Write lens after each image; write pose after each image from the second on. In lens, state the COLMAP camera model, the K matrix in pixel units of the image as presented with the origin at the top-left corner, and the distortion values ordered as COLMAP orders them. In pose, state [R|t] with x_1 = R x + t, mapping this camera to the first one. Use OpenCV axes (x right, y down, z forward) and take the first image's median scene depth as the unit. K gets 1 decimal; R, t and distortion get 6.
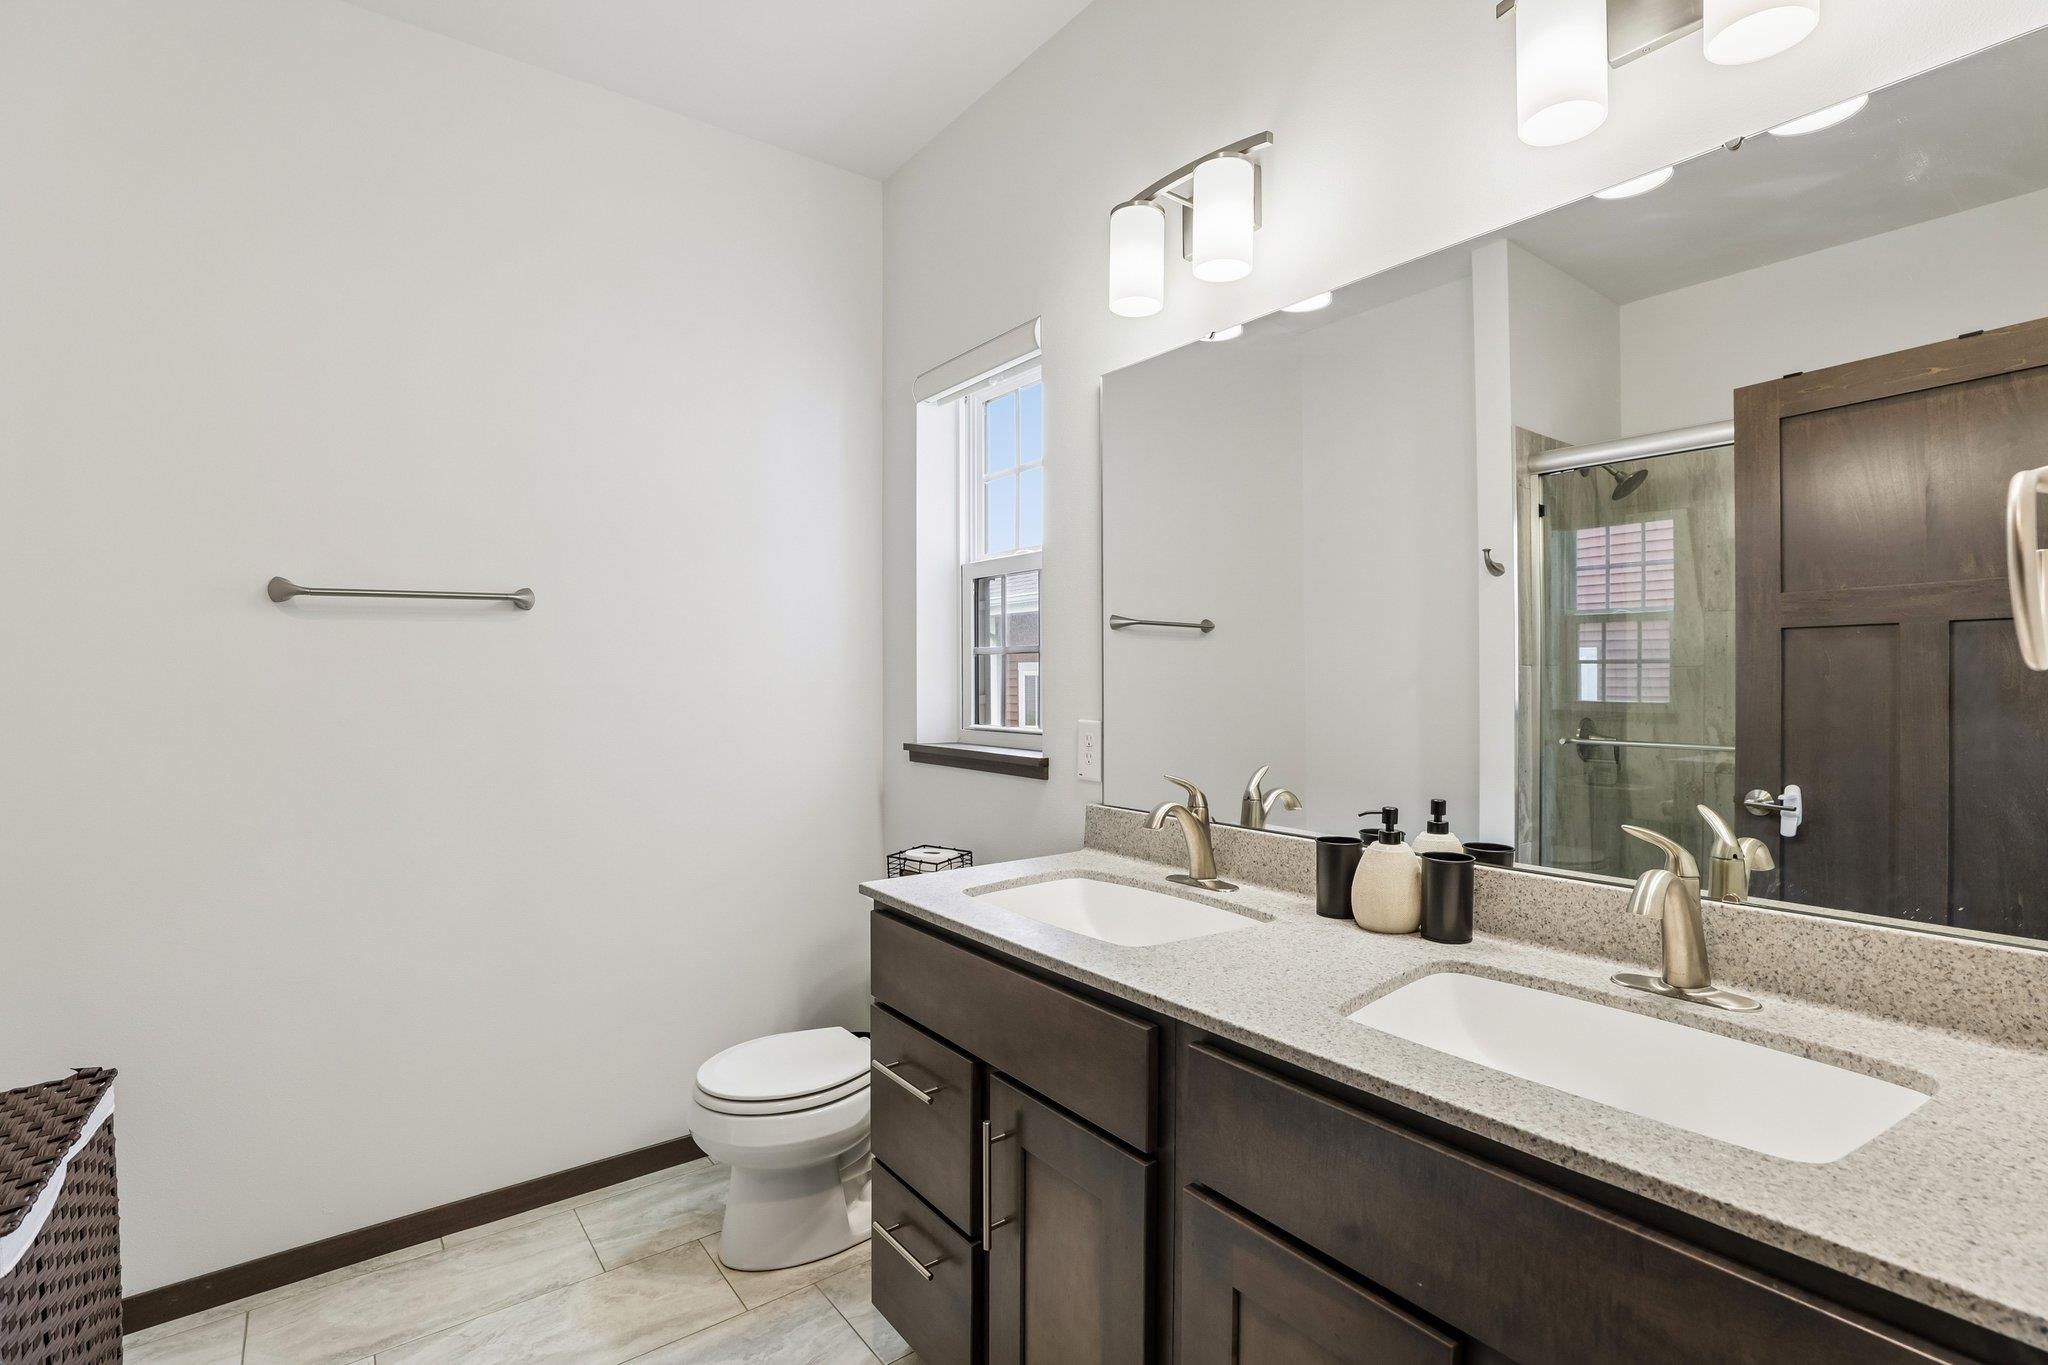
lens RADIAL K [[860.5, 0, 1027.4], [0, 860.5, 685.2], [0, 0, 1]] dist [-0.000309, -0.000014]
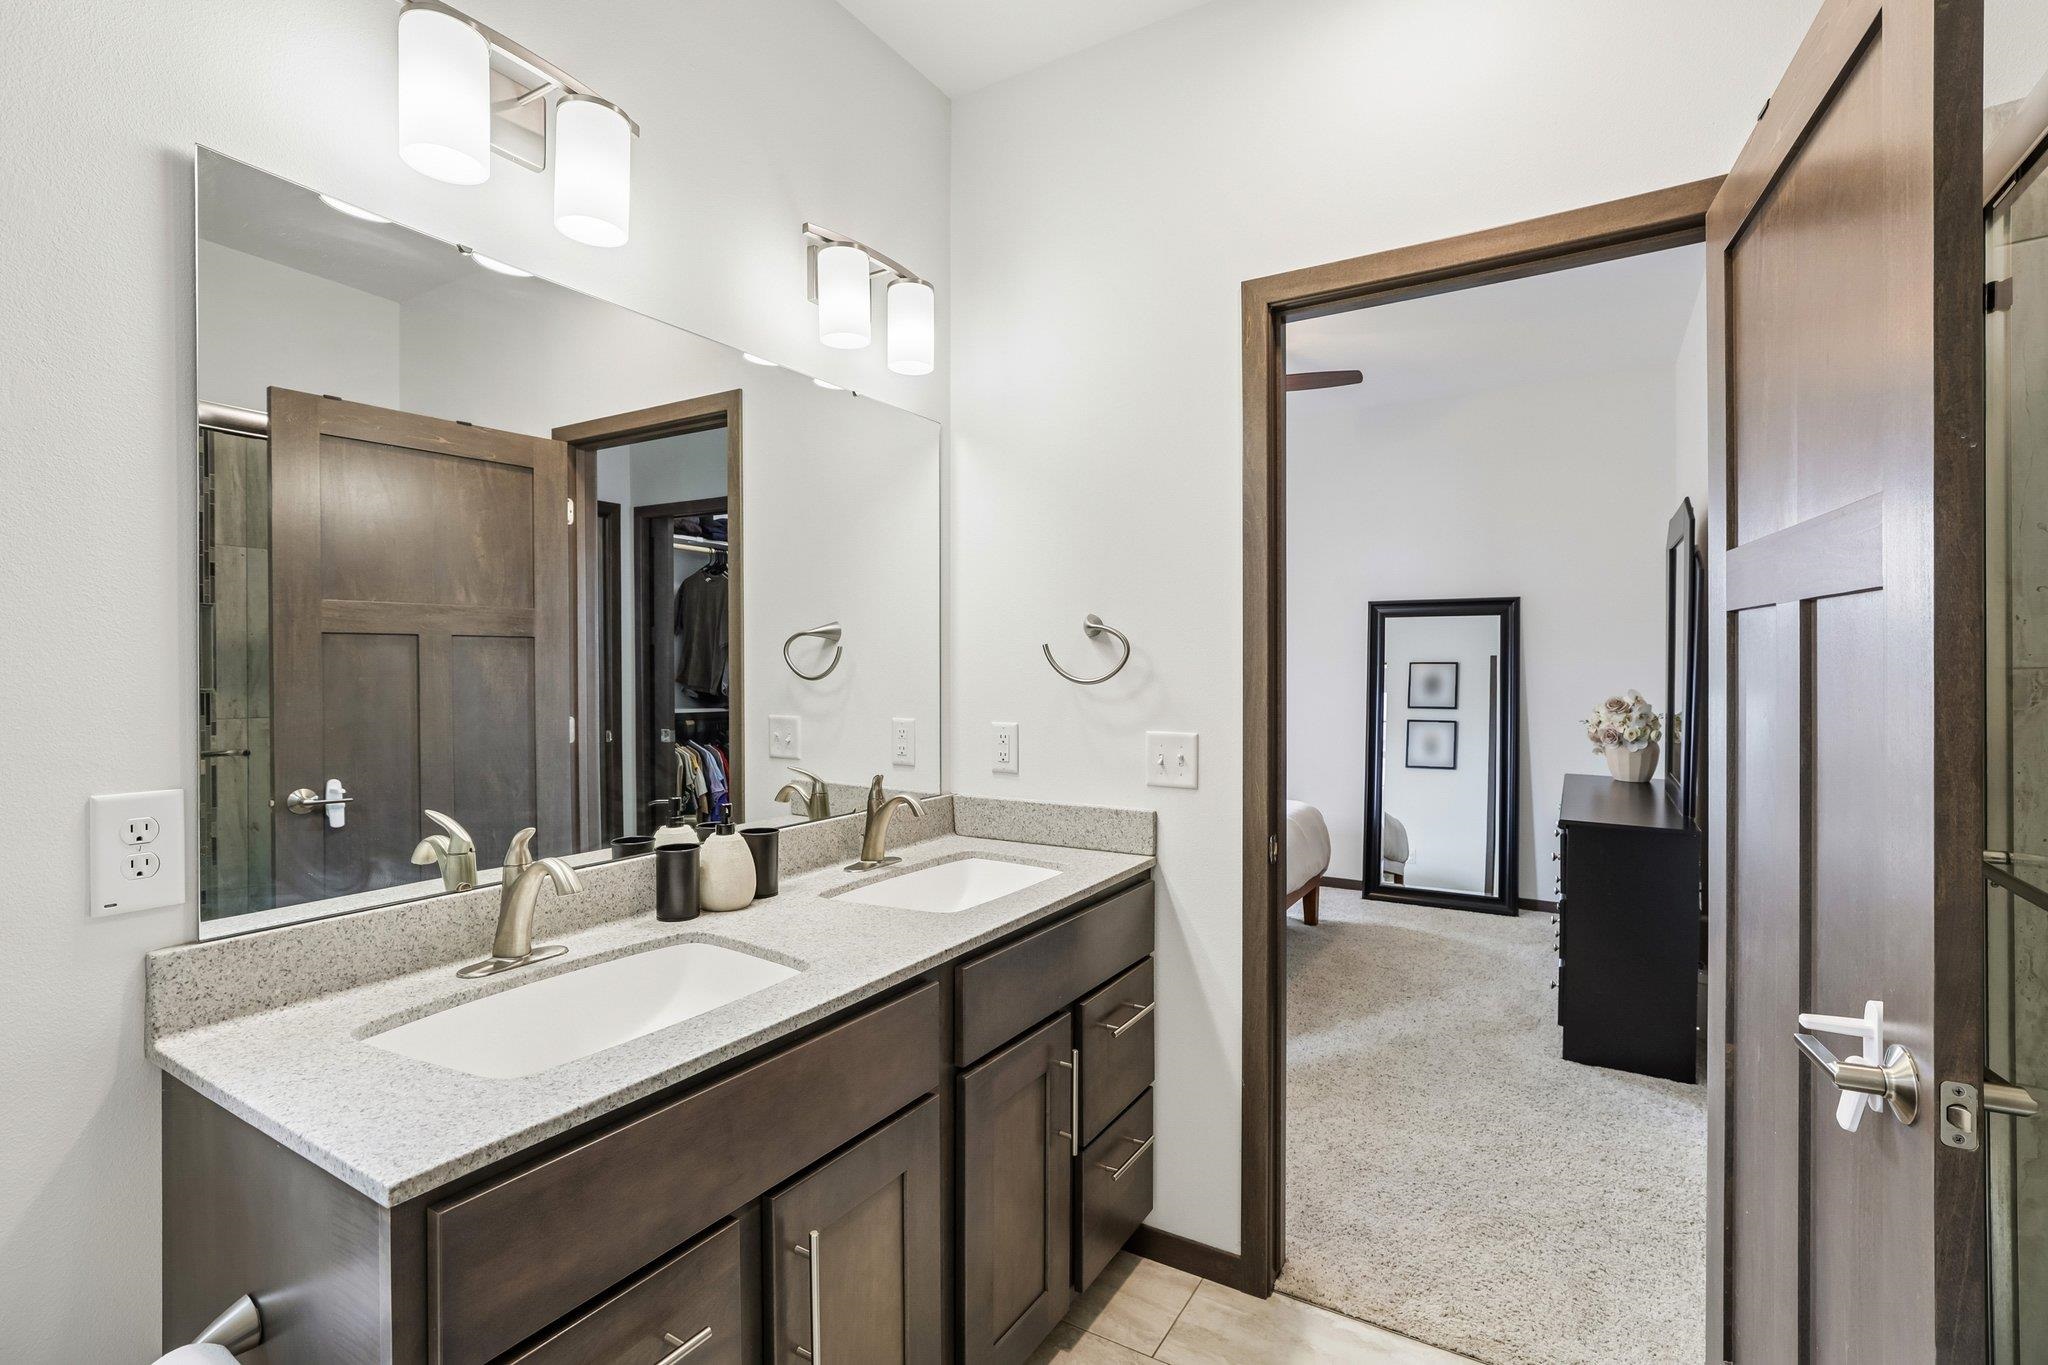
lens RADIAL K [[942.0, 0, 1044.2], [0, 942.0, 676.0], [0, 0, 1]] dist [-0.030977, 0.010498]
pose [[-0.337432, -0.012906, 0.941262, -0.835001], [0.003252, 0.999884, 0.014876, -0.045269], [-0.941344, 0.008081, -0.337351, 0.920471]]
